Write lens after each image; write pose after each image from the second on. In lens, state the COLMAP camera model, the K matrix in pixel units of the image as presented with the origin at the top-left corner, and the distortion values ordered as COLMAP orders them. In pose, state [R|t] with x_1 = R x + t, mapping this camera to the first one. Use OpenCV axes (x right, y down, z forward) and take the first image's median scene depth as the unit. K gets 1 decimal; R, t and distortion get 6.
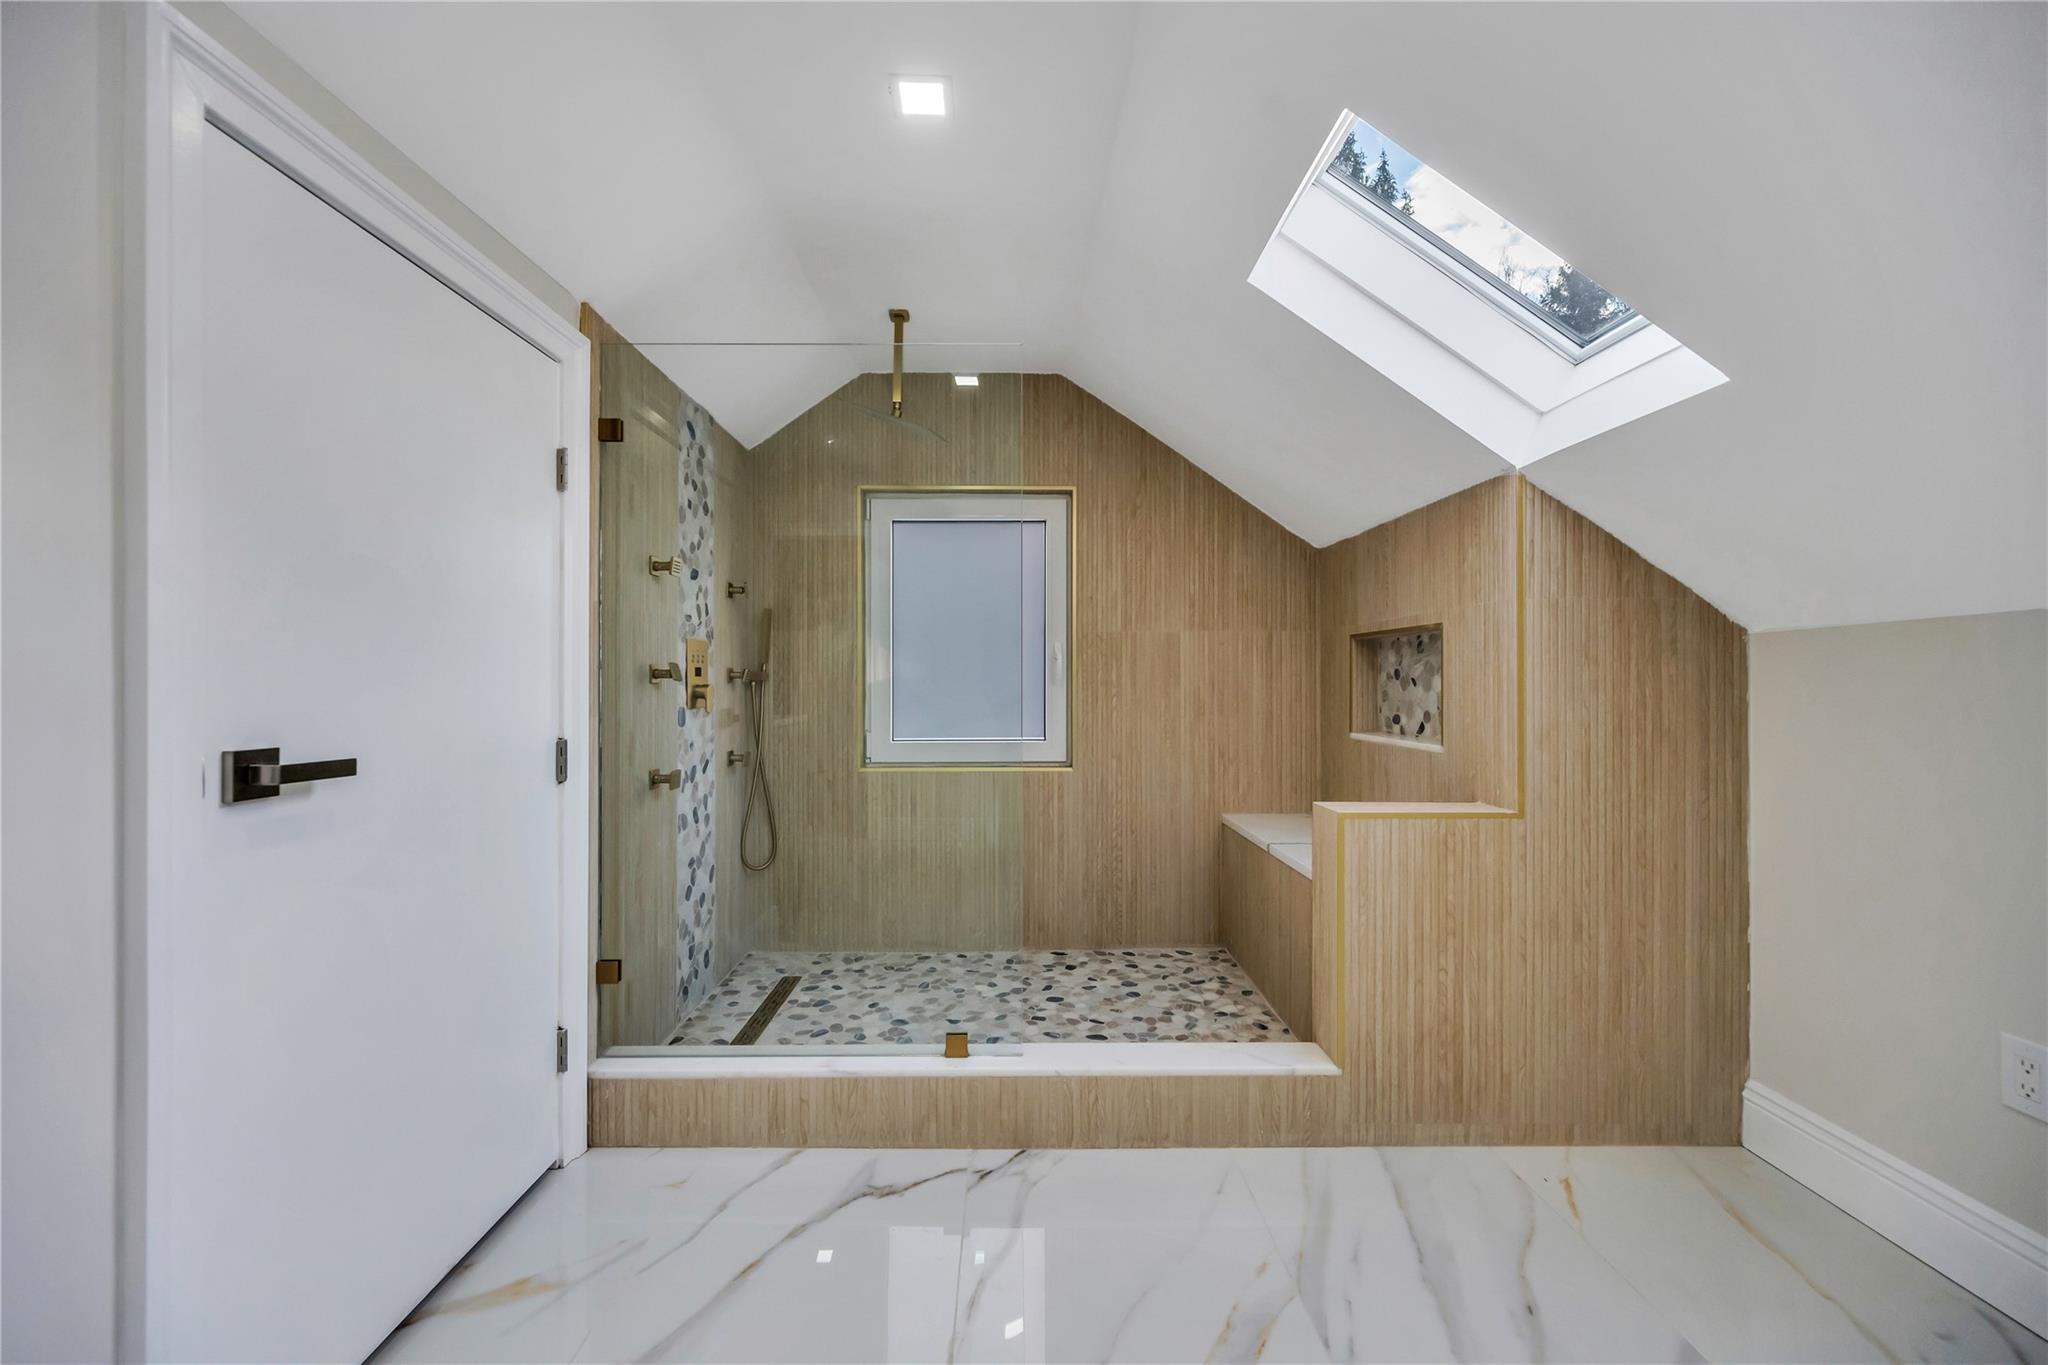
lens RADIAL K [[809.5, 0, 1005.8], [0, 809.5, 681.1], [0, 0, 1]] dist [-0.011422, -0.000230]
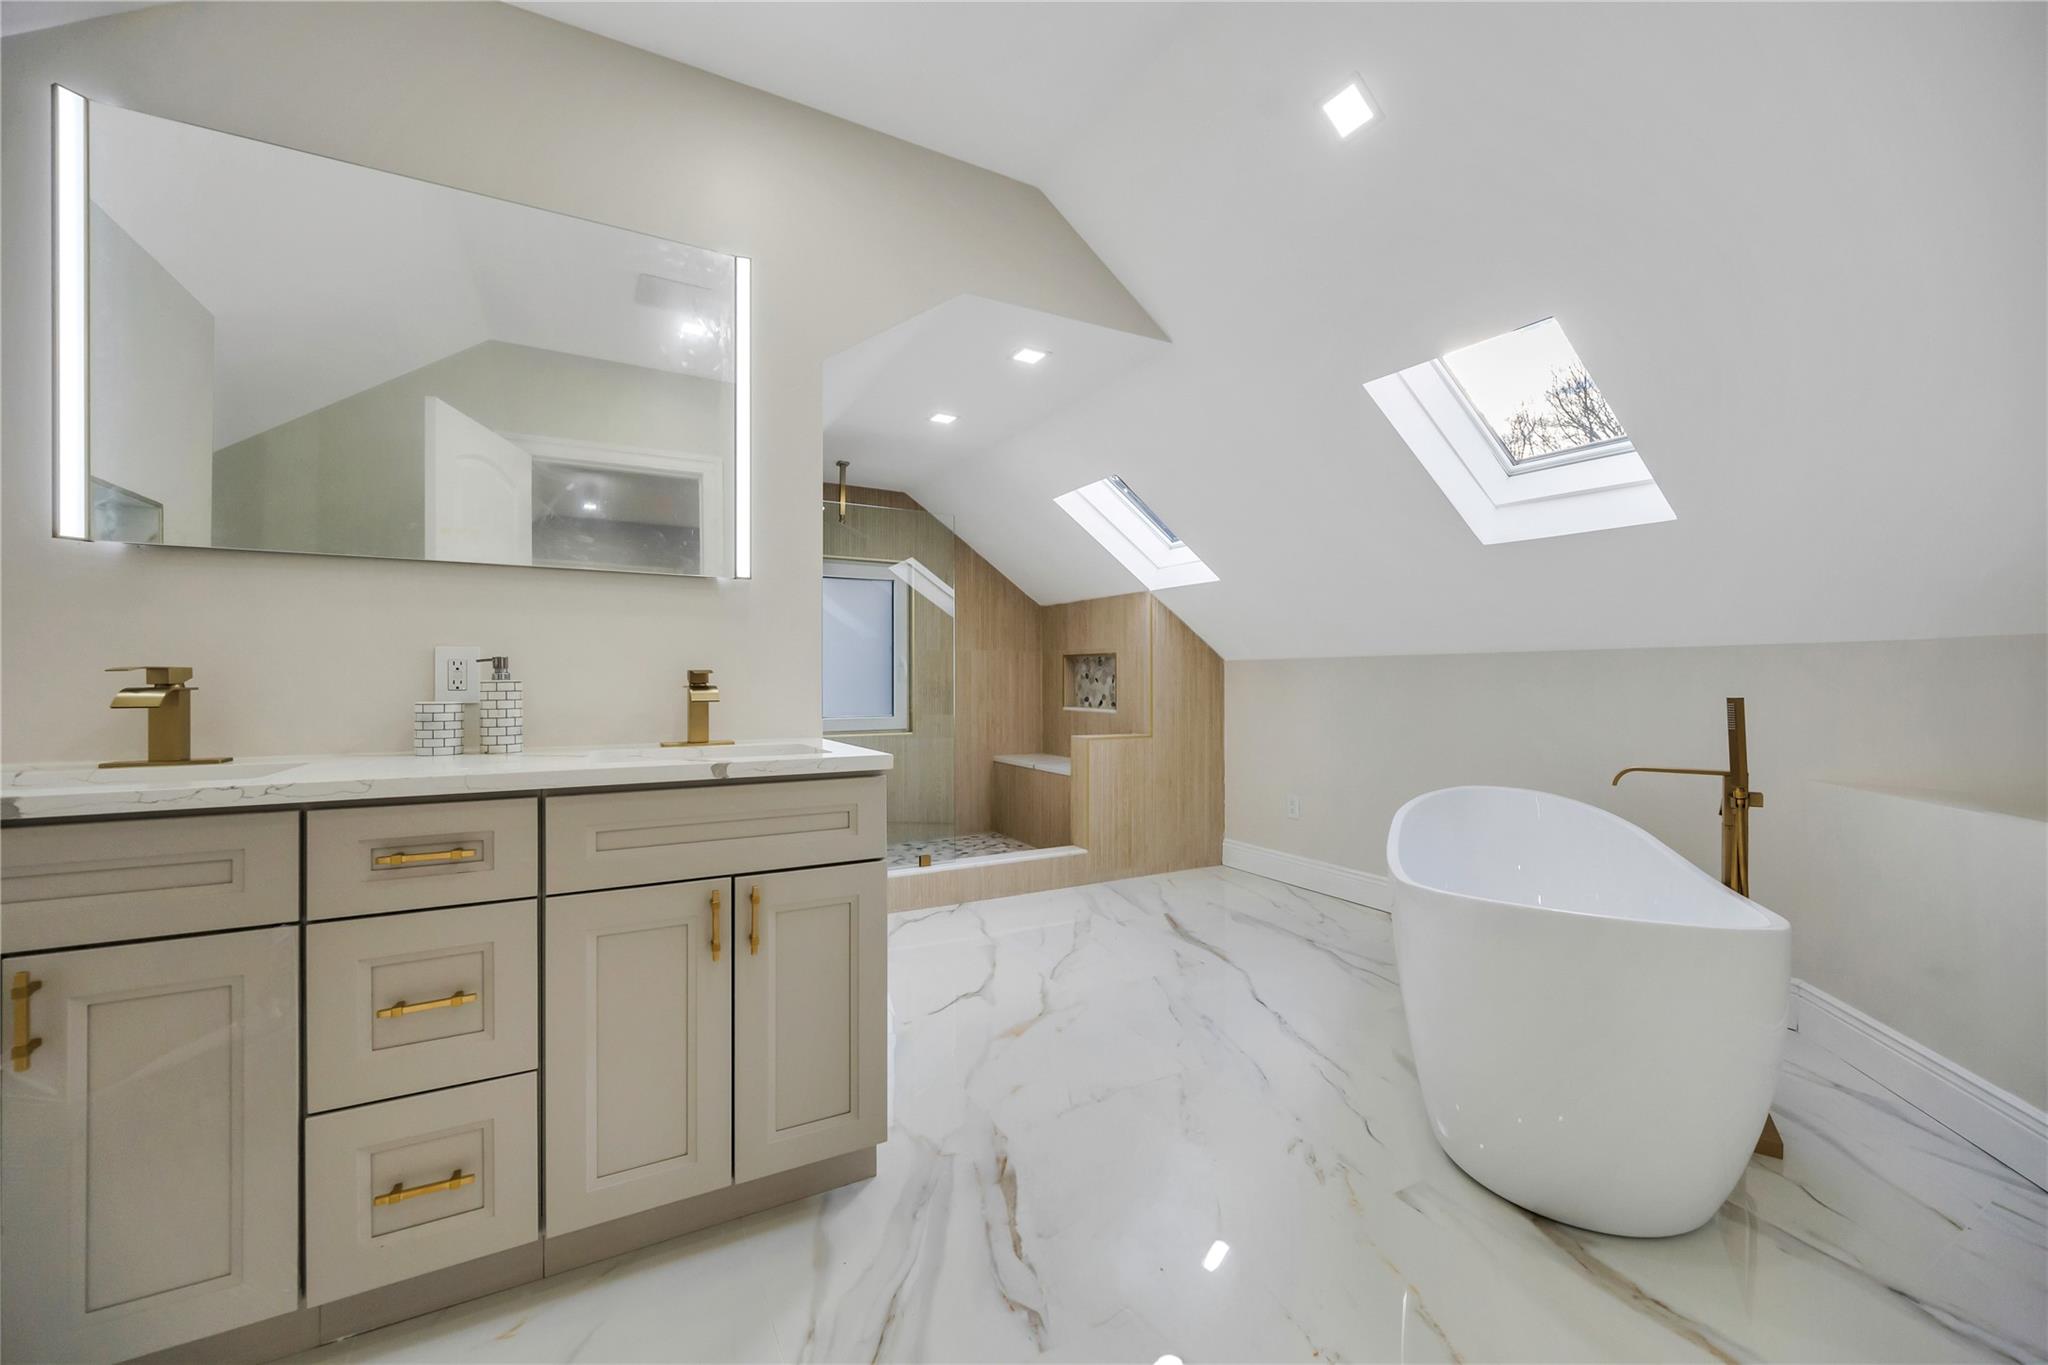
lens RADIAL K [[809.5, 0, 1034.3], [0, 809.5, 678.4], [0, 0, 1]] dist [-0.011422, -0.000230]
pose [[0.870385, 0.001929, 0.492367, -0.712156], [-0.002158, 0.999998, -0.000103, -0.002634], [-0.492366, -0.000973, 0.870388, -0.774025]]
